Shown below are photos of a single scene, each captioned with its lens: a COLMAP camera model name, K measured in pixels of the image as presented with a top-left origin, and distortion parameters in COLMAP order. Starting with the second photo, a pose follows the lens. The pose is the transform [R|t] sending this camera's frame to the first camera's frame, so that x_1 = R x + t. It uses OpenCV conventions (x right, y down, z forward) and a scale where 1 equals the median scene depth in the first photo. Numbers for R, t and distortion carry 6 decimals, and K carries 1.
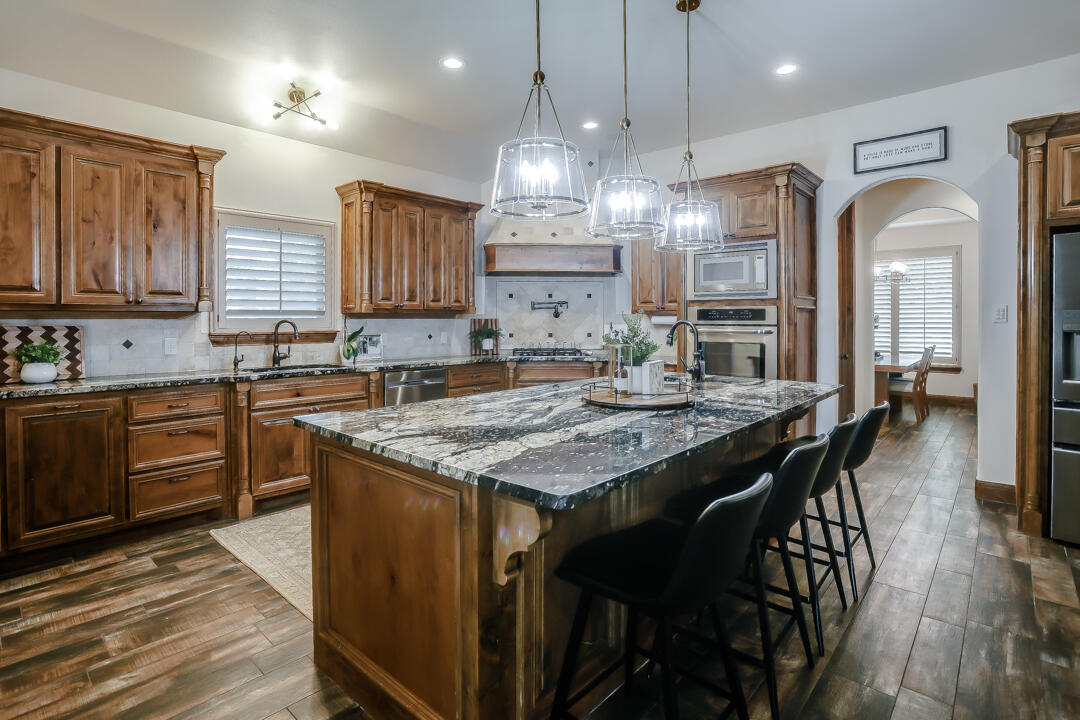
lens RADIAL K [[537.5, 0, 534.2], [0, 537.5, 330.0], [0, 0, 1]] dist [-0.051421, 0.019042]
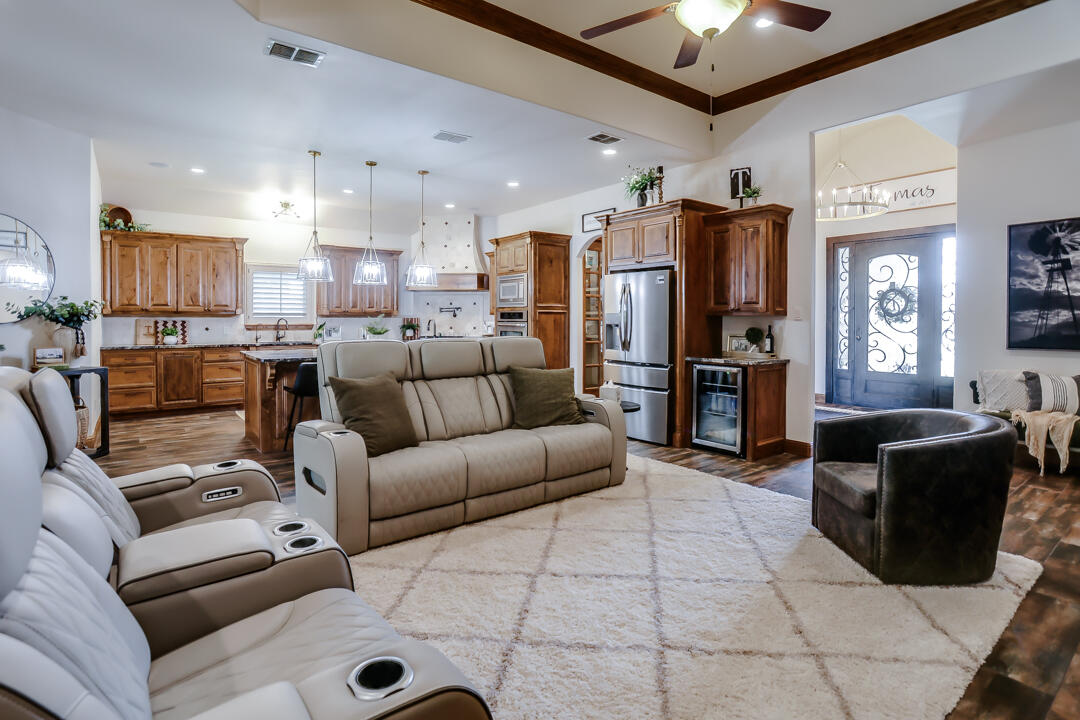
lens RADIAL K [[537.5, 0, 535.0], [0, 537.5, 332.2], [0, 0, 1]] dist [-0.051421, 0.019042]
pose [[0.983090, 0.006486, -0.183008, 0.817081], [-0.005683, 0.999972, 0.004914, 0.018515], [0.183035, -0.003791, 0.983099, -0.768070]]
